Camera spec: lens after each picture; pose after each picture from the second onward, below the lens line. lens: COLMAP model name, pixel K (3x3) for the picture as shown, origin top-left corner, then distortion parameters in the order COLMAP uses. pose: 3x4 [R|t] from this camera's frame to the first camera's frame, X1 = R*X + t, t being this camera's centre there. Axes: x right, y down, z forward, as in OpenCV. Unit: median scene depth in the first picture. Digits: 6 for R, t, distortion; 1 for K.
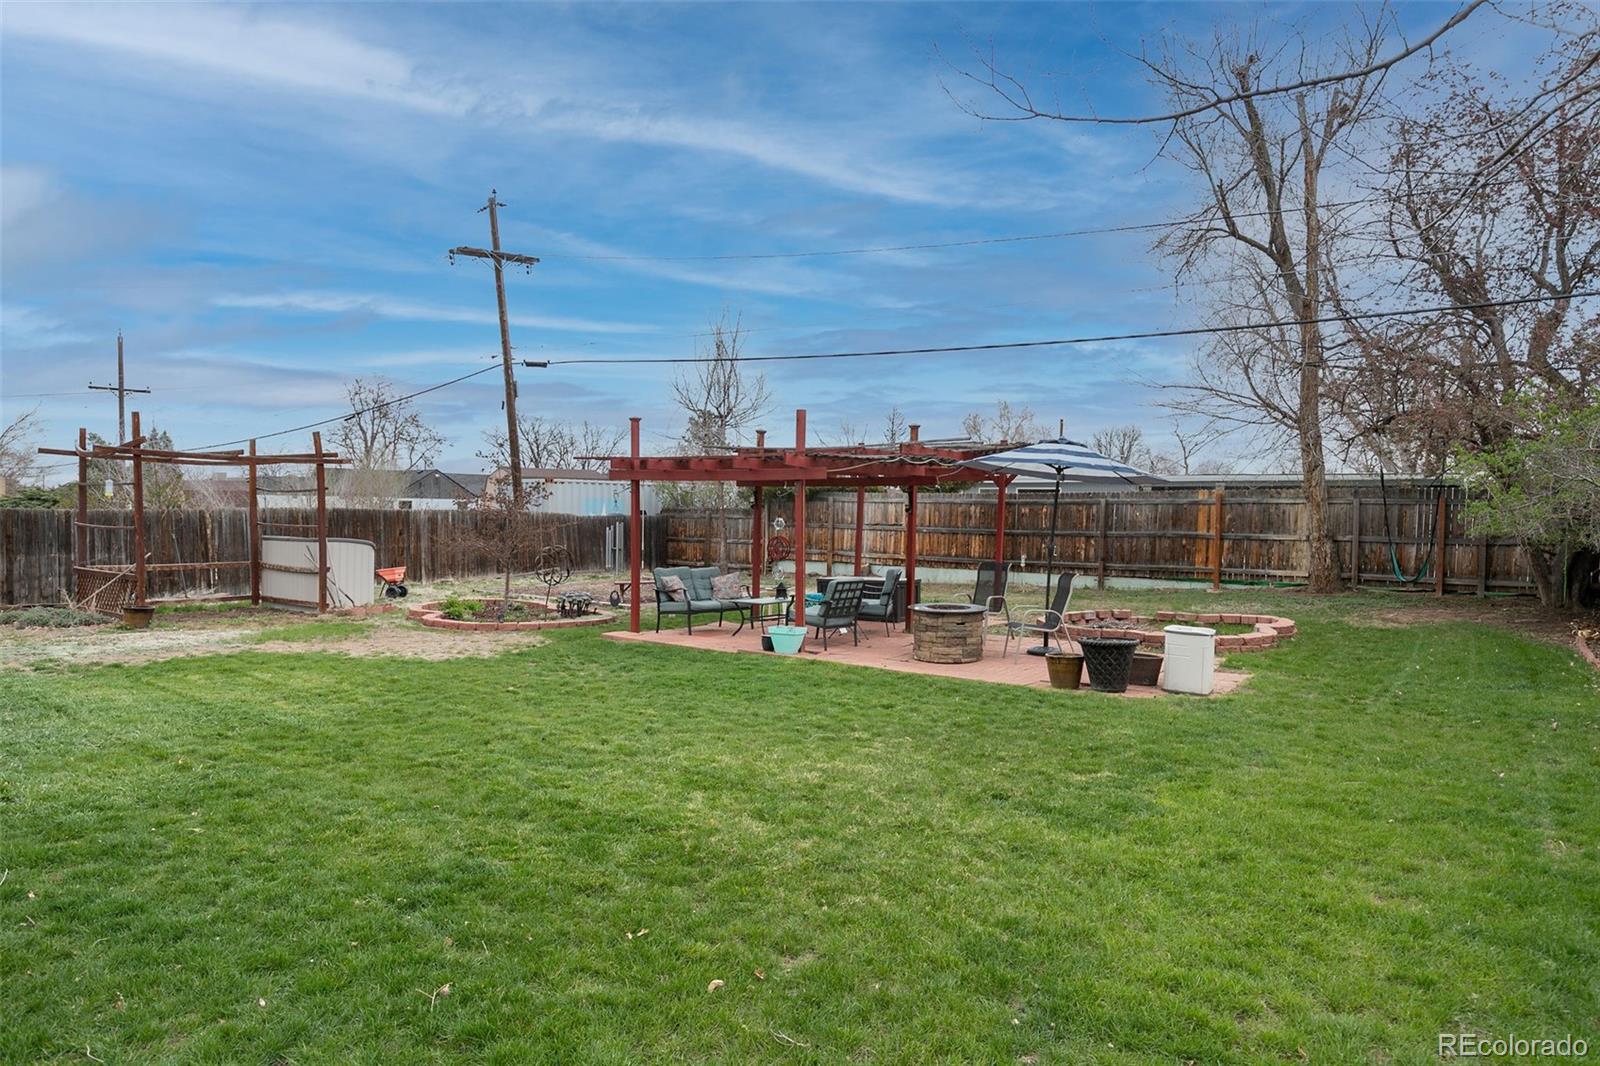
lens RADIAL K [[923.8, 0, 798.8], [0, 923.8, 529.6], [0, 0, 1]] dist [0.002319, 0.001029]
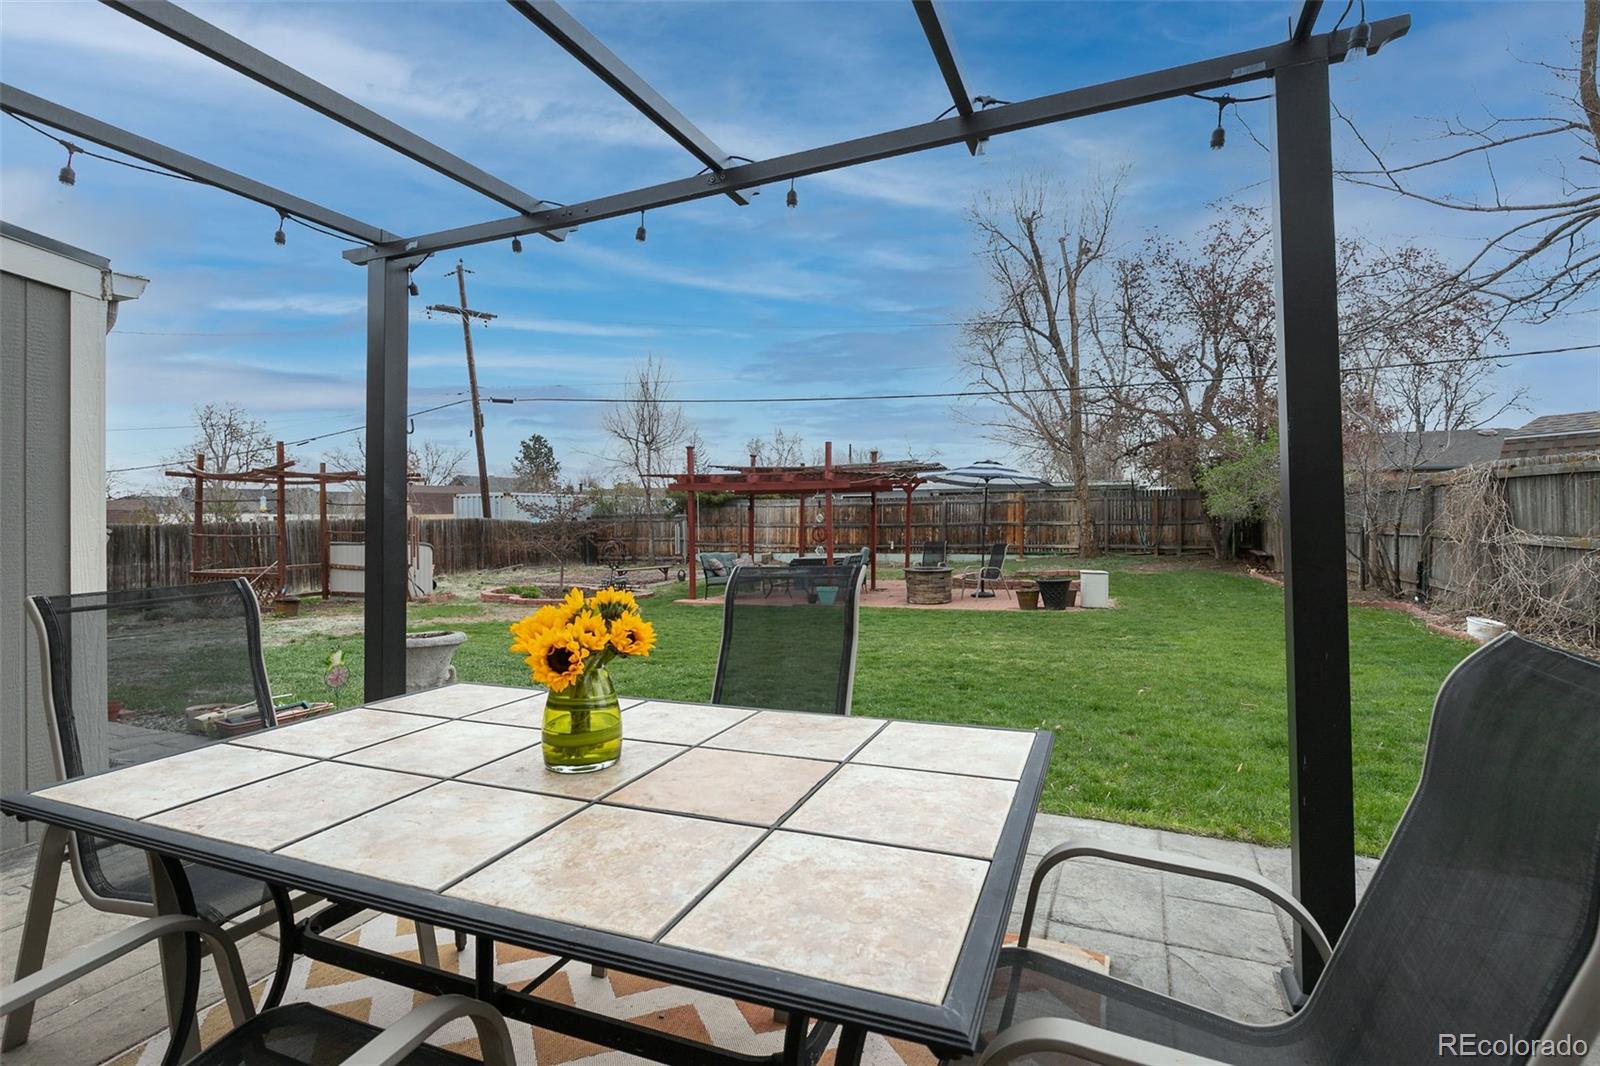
lens RADIAL K [[743.1, 0, 805.5], [0, 743.1, 528.5], [0, 0, 1]] dist [-0.013411, -0.000339]
pose [[0.967448, -0.026457, 0.251681, -0.200342], [0.027512, 0.999621, -0.000674, 0.006191], [-0.251568, 0.007576, 0.967810, -0.091013]]
